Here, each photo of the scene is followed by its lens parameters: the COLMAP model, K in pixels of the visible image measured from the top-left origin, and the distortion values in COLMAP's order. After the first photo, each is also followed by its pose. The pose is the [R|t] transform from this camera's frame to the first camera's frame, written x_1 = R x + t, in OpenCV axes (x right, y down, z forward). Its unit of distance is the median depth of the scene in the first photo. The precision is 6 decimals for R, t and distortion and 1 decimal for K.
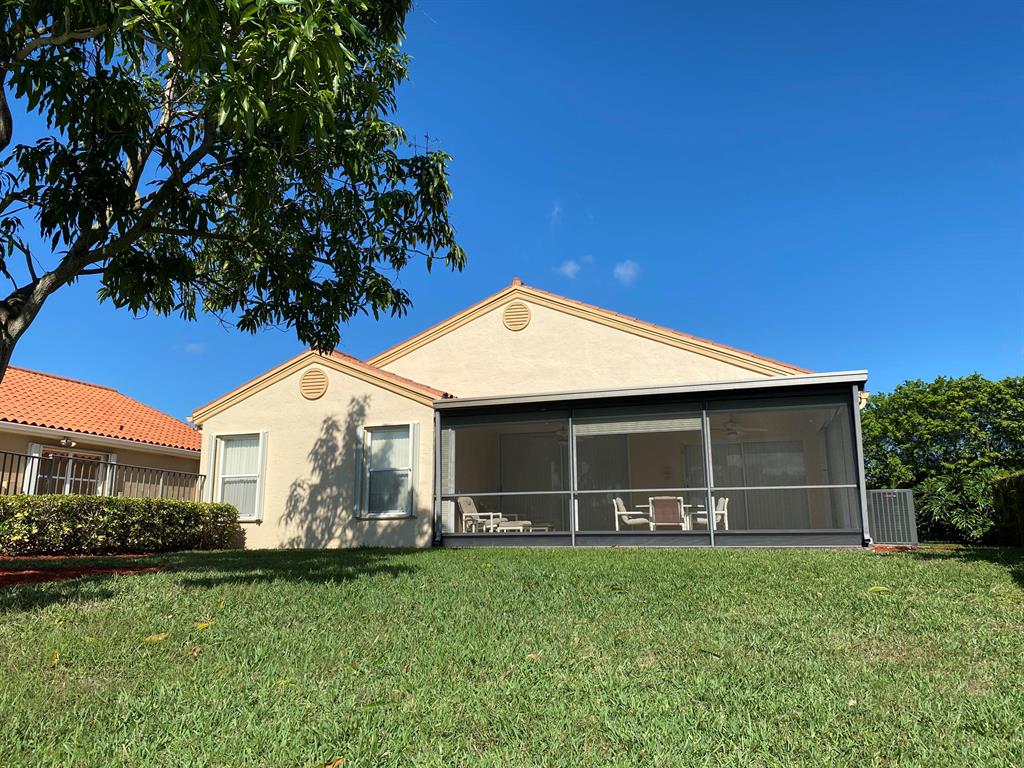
lens RADIAL K [[788.8, 0, 504.7], [0, 788.8, 381.3], [0, 0, 1]] dist [0.034096, -0.028749]
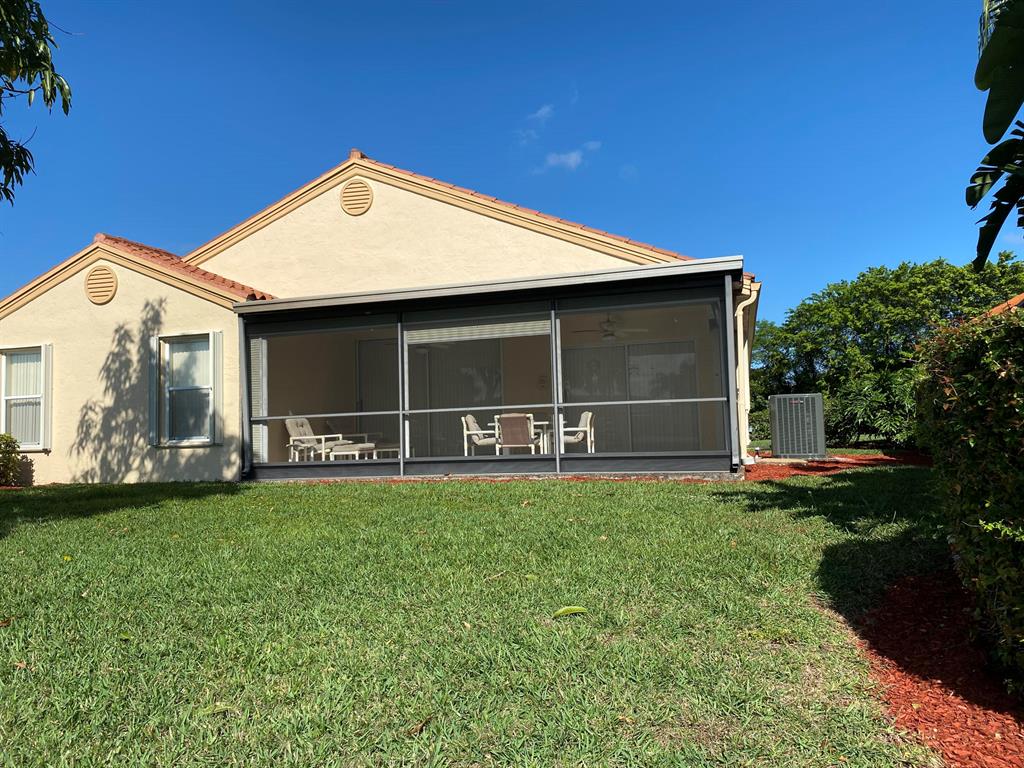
lens RADIAL K [[788.8, 0, 508.9], [0, 788.8, 393.2], [0, 0, 1]] dist [0.034096, -0.028749]
pose [[0.999402, -0.022932, 0.025884, 0.160777], [0.018885, 0.988952, 0.147030, 0.001037], [-0.028970, -0.146453, 0.988793, 0.162622]]
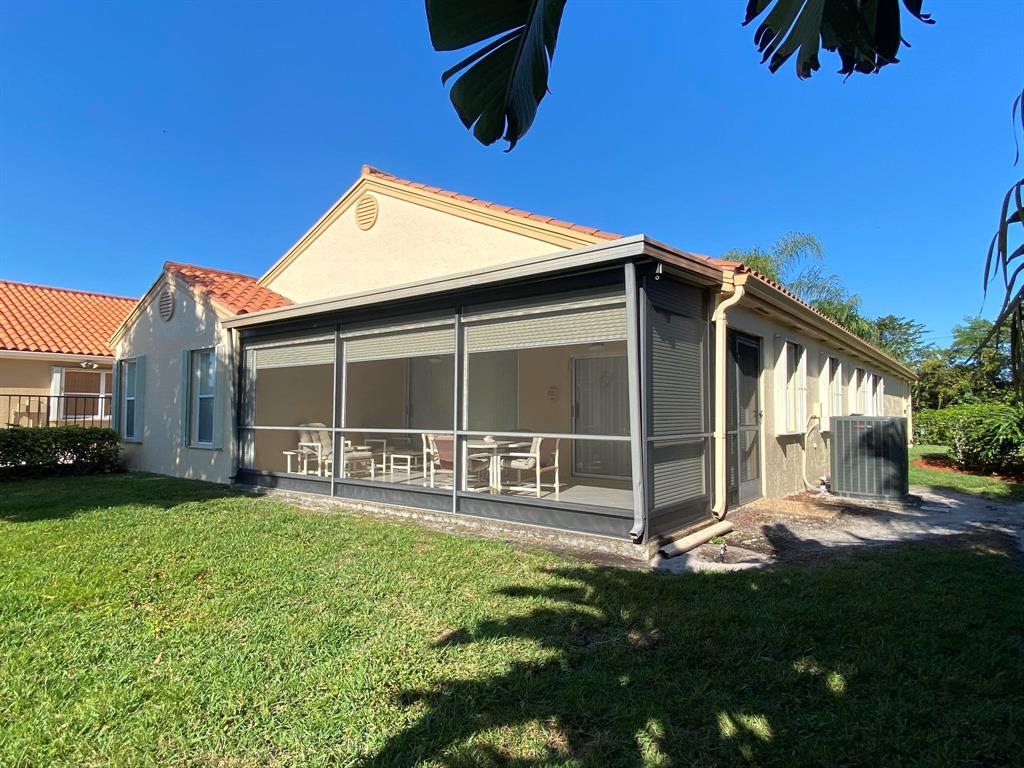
lens RADIAL K [[587.9, 0, 511.8], [0, 587.9, 393.3], [0, 0, 1]] dist [0.046515, 0.000160]
pose [[0.938913, -0.001923, -0.344150, 0.414044], [0.059626, 0.985771, 0.157164, 0.019949], [0.338951, -0.168084, 0.925667, 0.466868]]
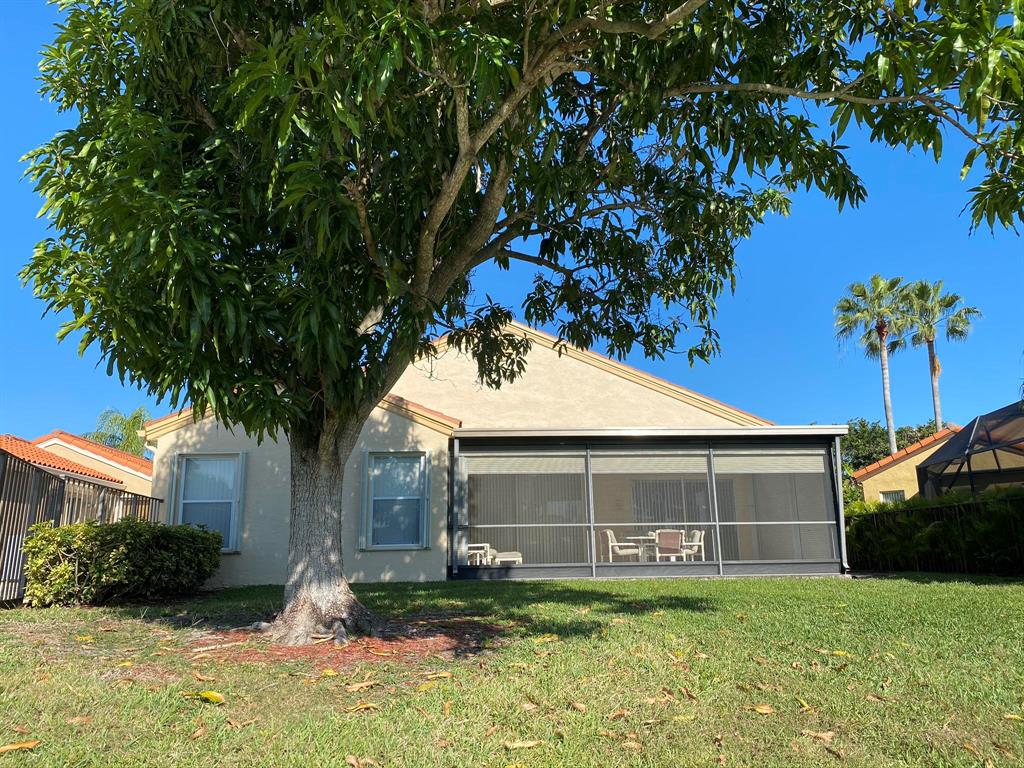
lens RADIAL K [[788.8, 0, 511.4], [0, 788.8, 374.5], [0, 0, 1]] dist [0.034096, -0.028749]
pose [[0.928388, 0.076326, 0.363689, -0.366849], [-0.063844, 0.996888, -0.046239, -0.002036], [-0.366086, 0.019708, 0.930372, 0.059959]]
